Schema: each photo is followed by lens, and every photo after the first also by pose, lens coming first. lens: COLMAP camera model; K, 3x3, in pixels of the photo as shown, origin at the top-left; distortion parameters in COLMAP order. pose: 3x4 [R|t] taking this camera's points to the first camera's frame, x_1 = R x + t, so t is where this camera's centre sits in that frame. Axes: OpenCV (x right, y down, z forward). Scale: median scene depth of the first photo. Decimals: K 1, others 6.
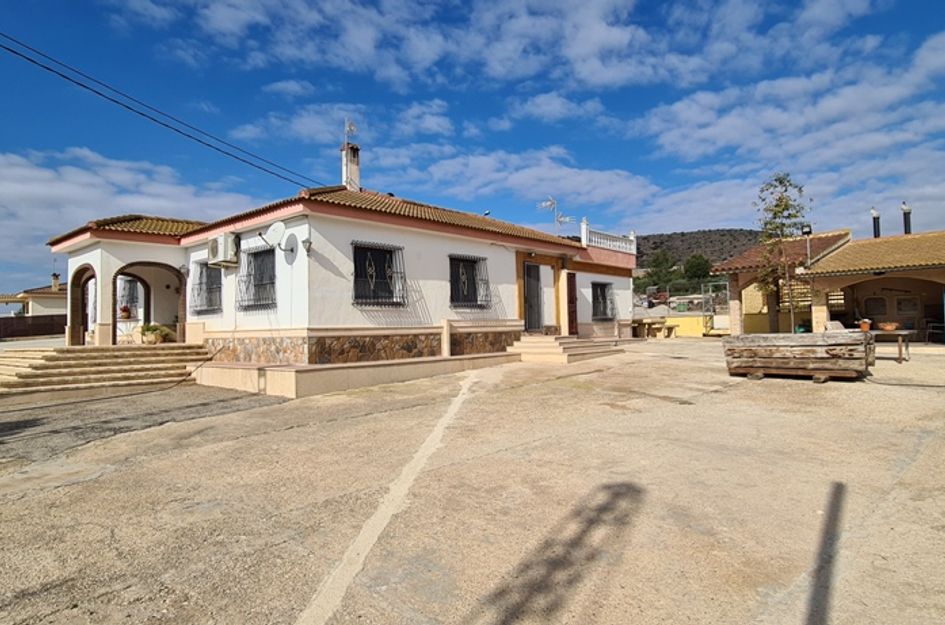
lens RADIAL K [[584.9, 0, 498.1], [0, 584.9, 319.2], [0, 0, 1]] dist [0.004734, 0.003323]
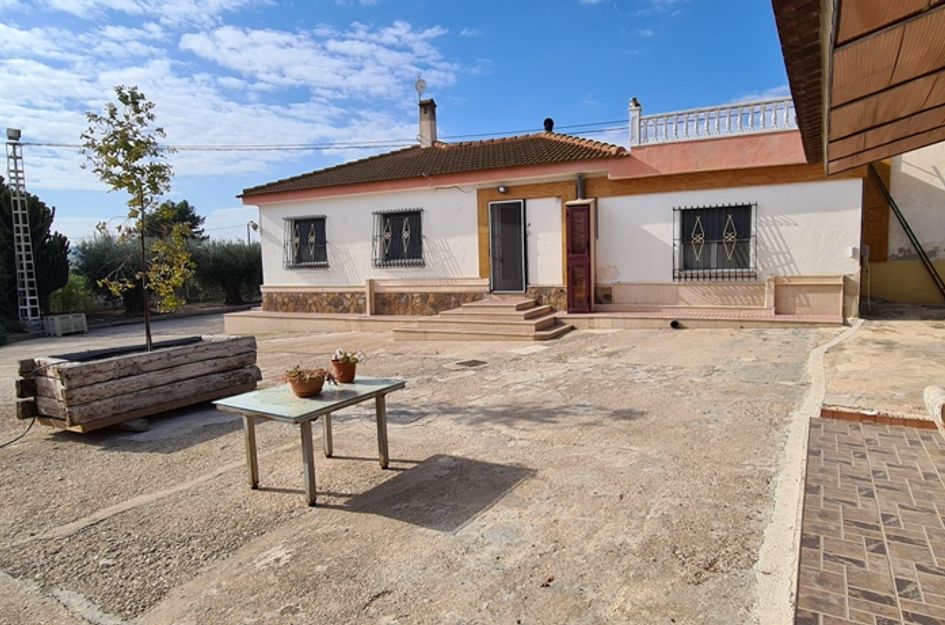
lens RADIAL K [[584.9, 0, 467.2], [0, 584.9, 312.8], [0, 0, 1]] dist [0.004734, 0.003323]
pose [[0.166819, 0.112725, -0.979523, 1.105931], [0.044829, 0.991549, 0.121743, -0.067806], [0.984968, -0.064220, 0.160356, 1.169615]]
